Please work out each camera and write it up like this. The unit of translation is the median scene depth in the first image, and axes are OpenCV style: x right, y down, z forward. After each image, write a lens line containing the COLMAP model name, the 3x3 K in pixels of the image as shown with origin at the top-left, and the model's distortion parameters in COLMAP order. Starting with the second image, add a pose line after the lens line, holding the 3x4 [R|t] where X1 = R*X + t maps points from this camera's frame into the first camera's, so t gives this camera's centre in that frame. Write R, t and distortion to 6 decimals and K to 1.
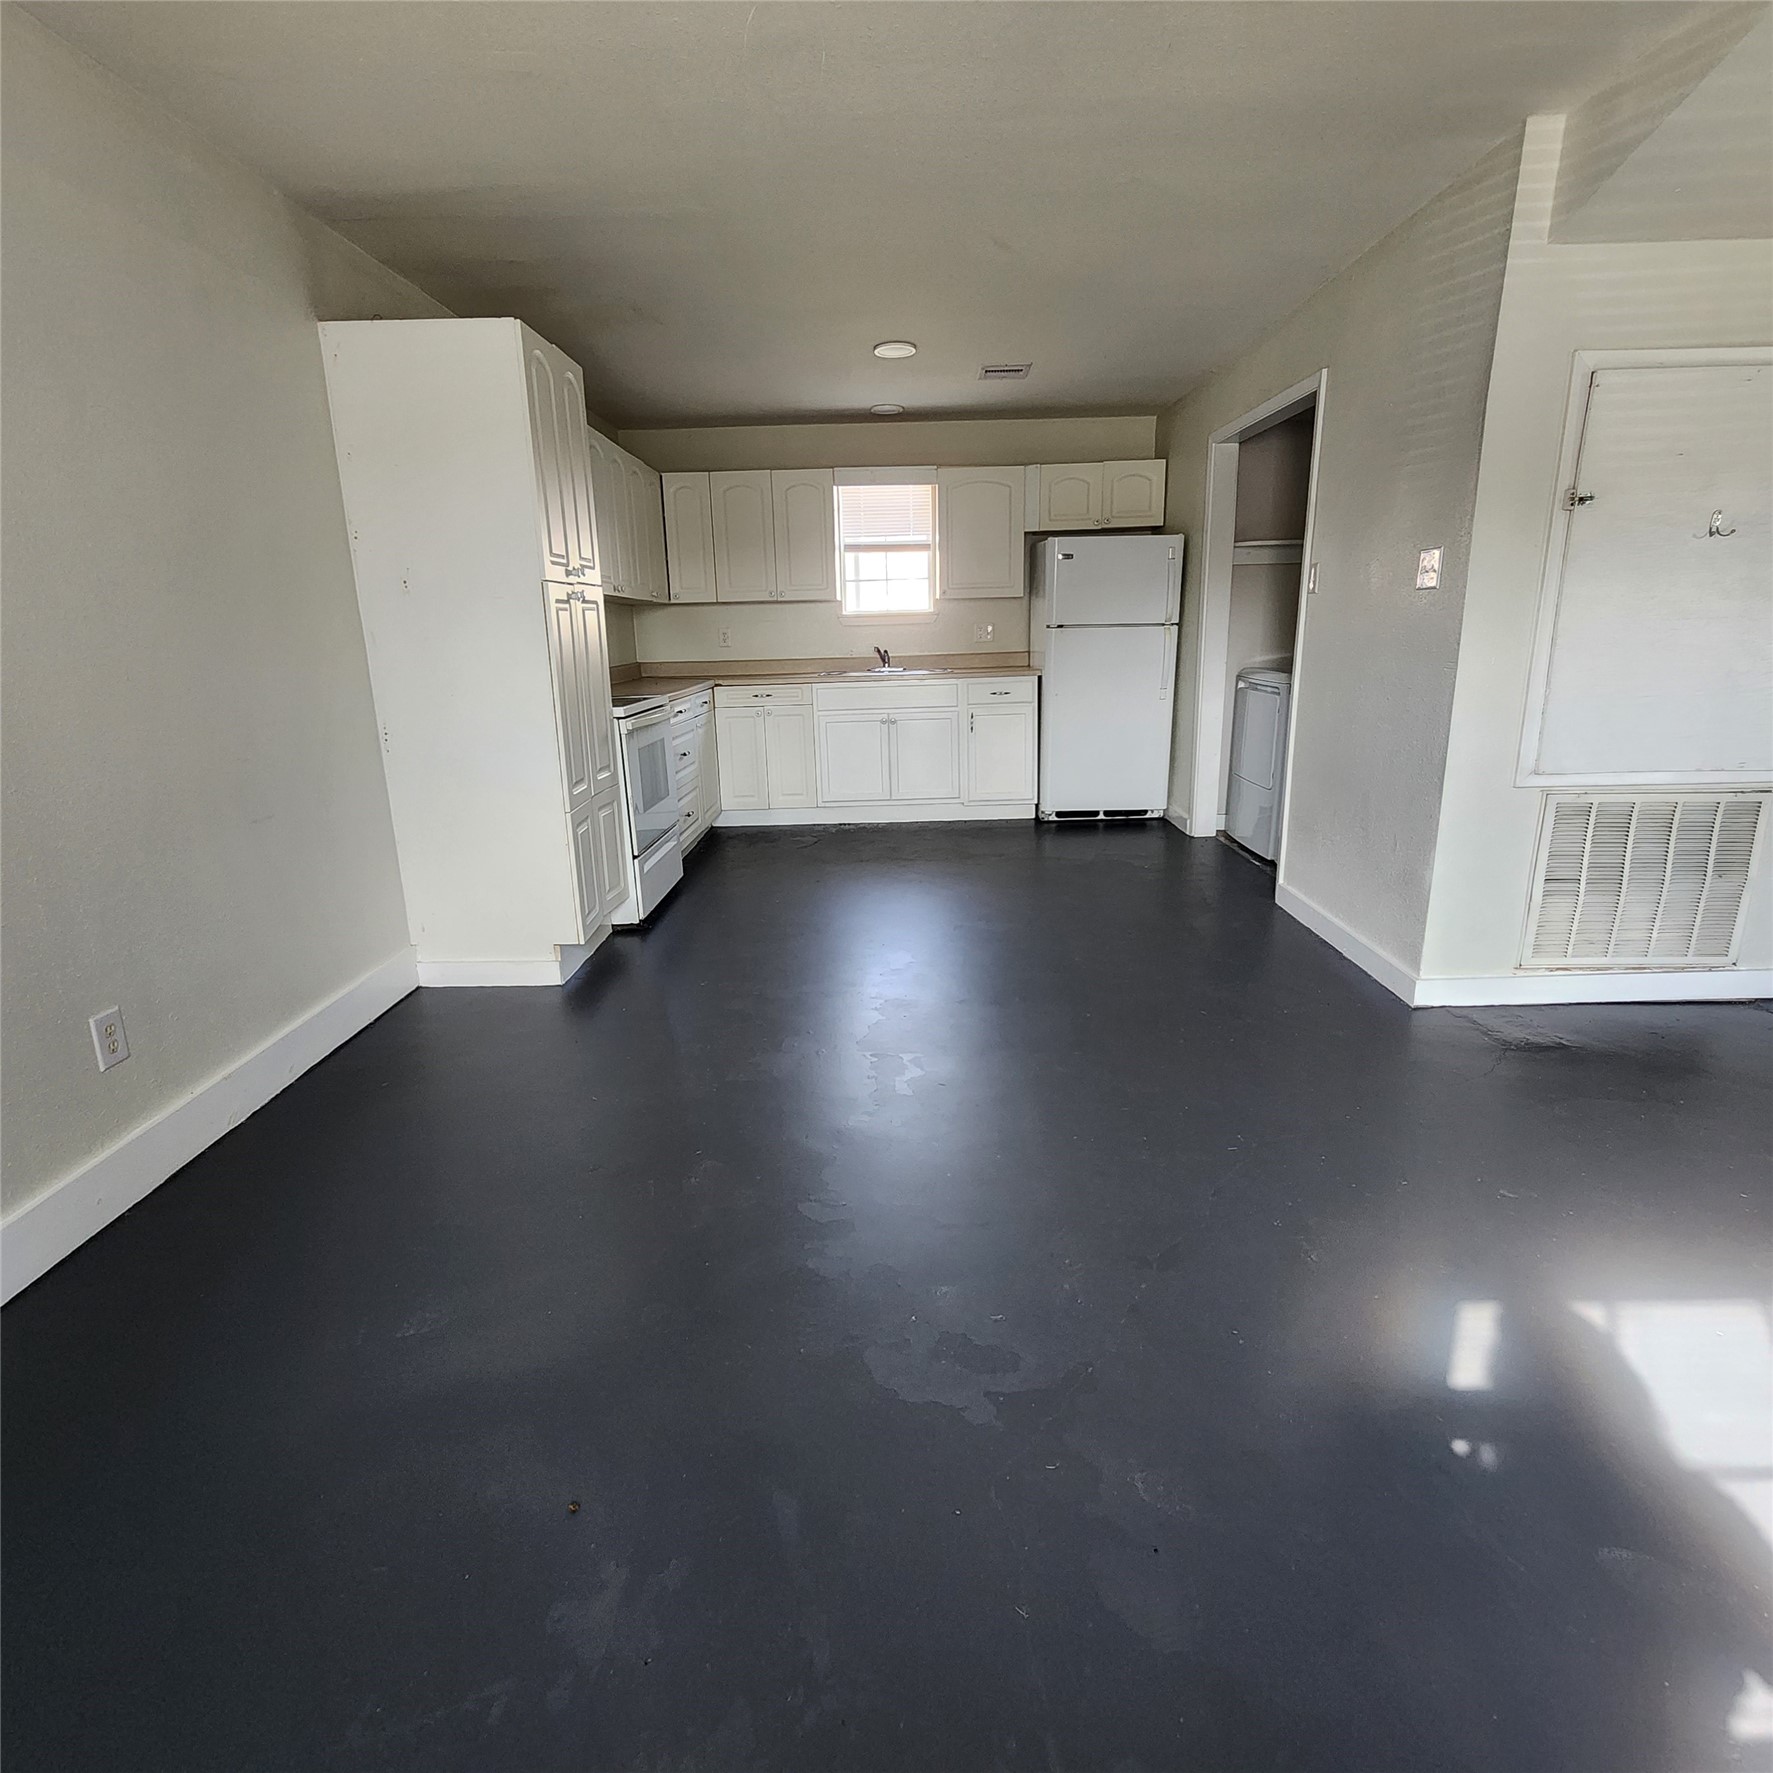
lens RADIAL K [[968.2, 0, 887.2], [0, 968.2, 871.9], [0, 0, 1]] dist [-0.001193, -0.000446]
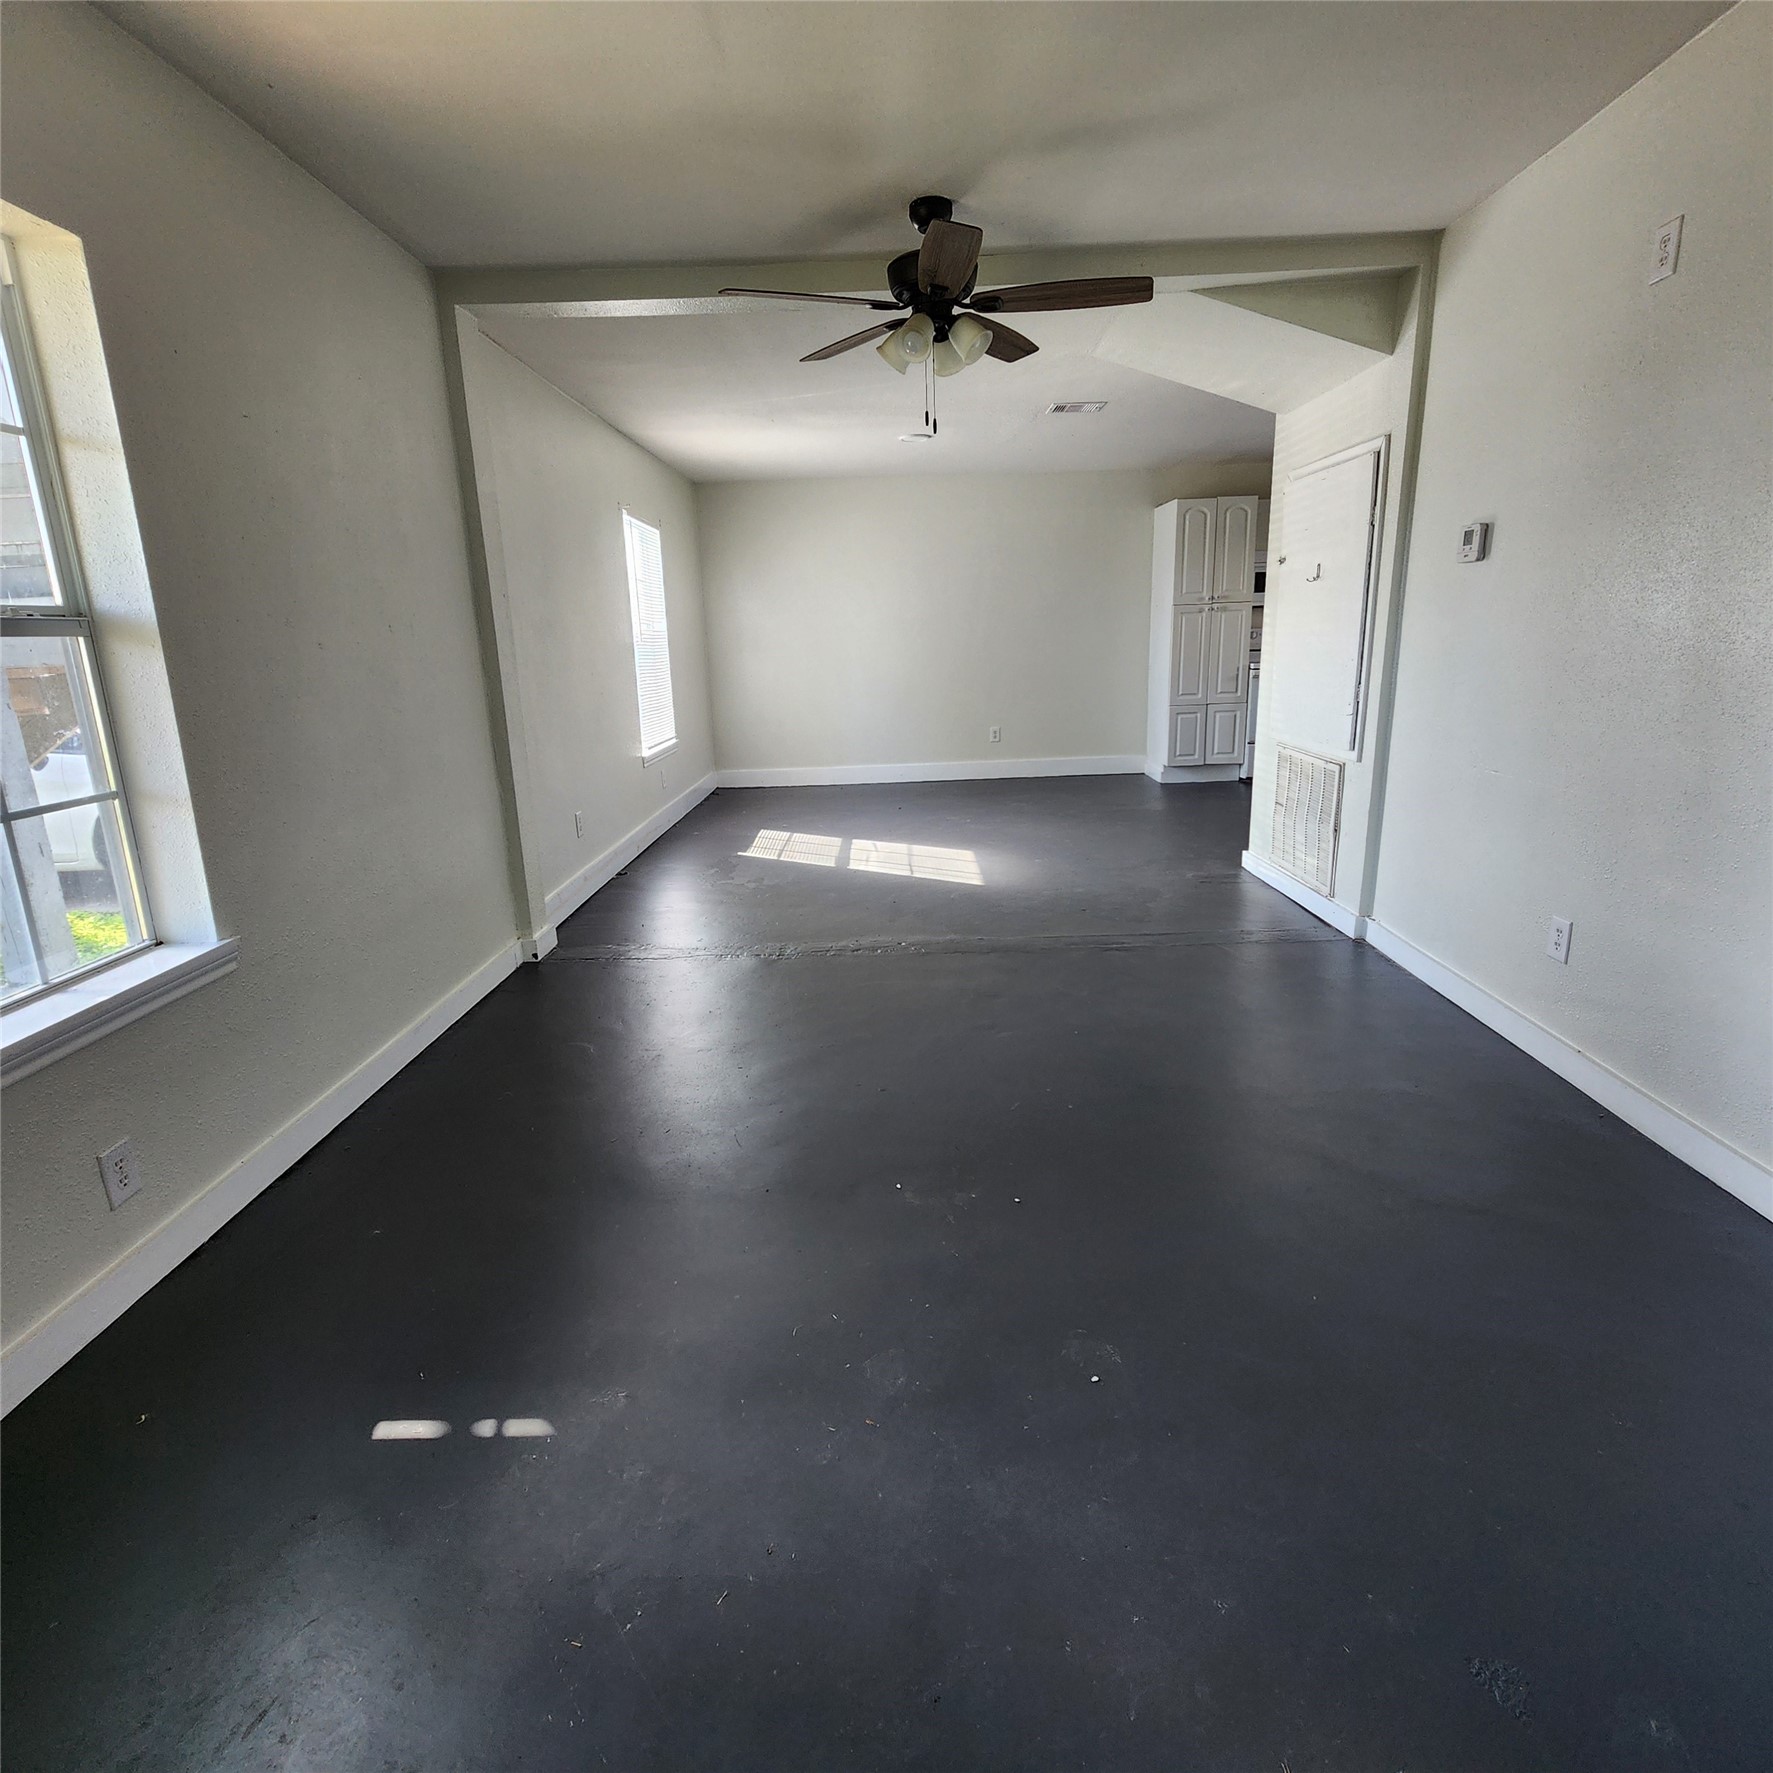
lens RADIAL K [[994.0, 0, 886.5], [0, 994.0, 886.5], [0, 0, 1]] dist [-0.001485, -0.000137]
pose [[0.001345, 0.271432, -0.962457, 1.150139], [-0.215759, 0.939867, 0.264760, -0.077341], [0.976446, 0.207303, 0.059828, 0.166962]]
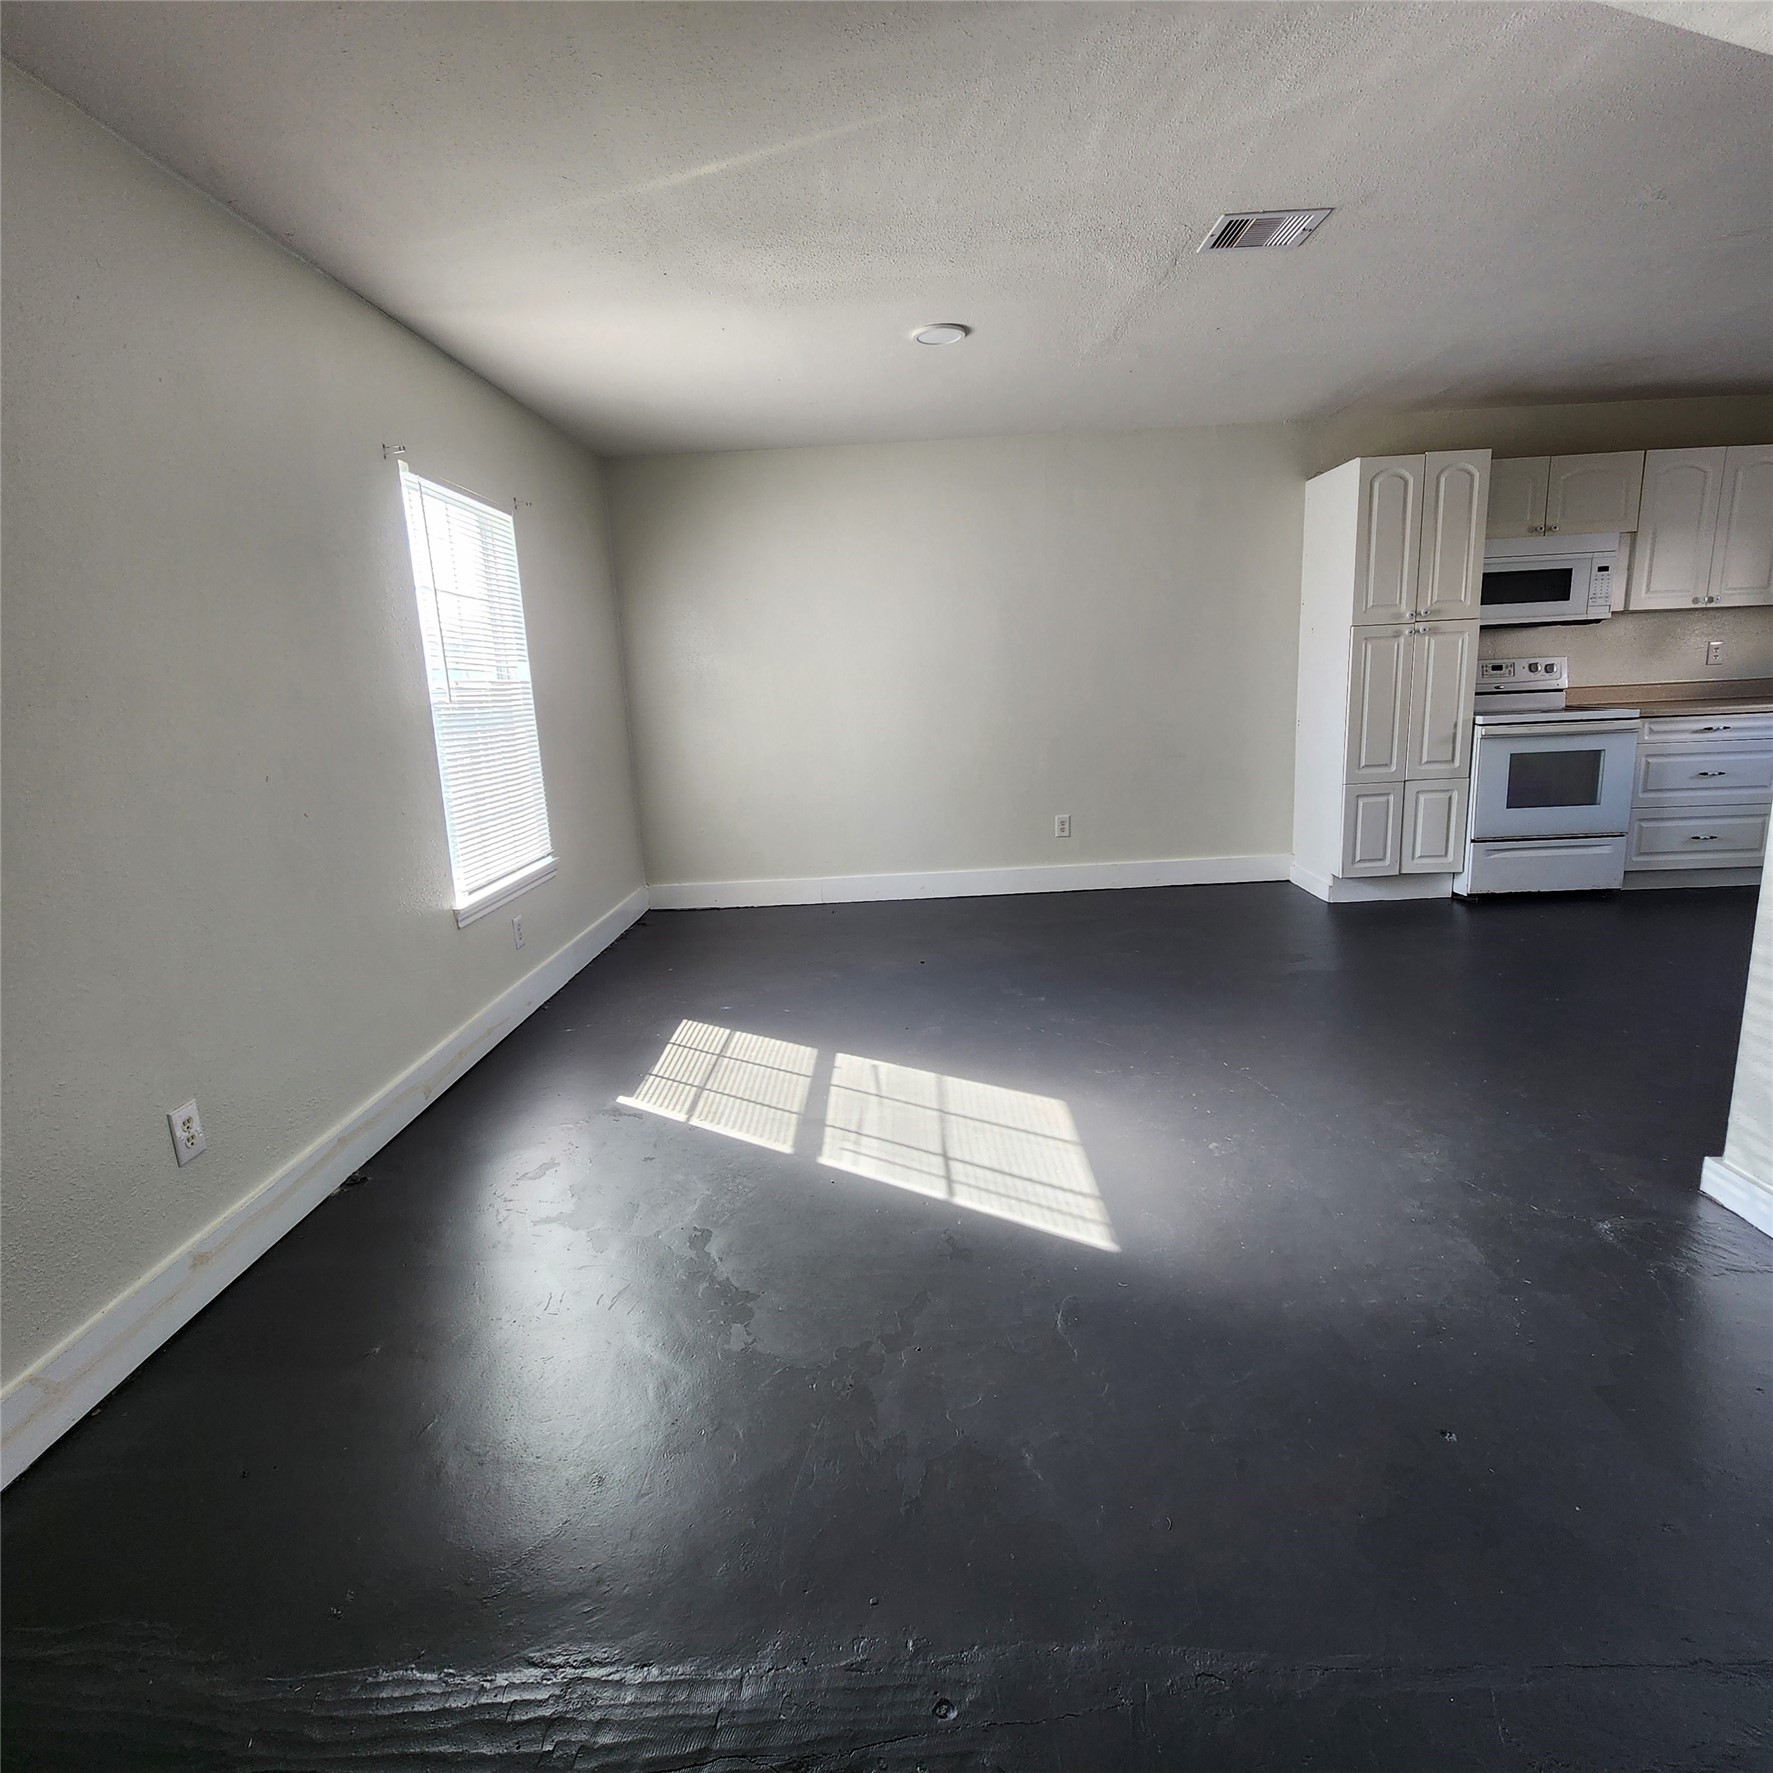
lens RADIAL K [[968.2, 0, 887.2], [0, 968.2, 871.9], [0, 0, 1]] dist [-0.001193, -0.000446]
pose [[-0.013917, 0.224059, -0.974476, 0.629070], [-0.198305, 0.954594, 0.222320, -0.068723], [0.980042, 0.196338, 0.031147, 0.175178]]
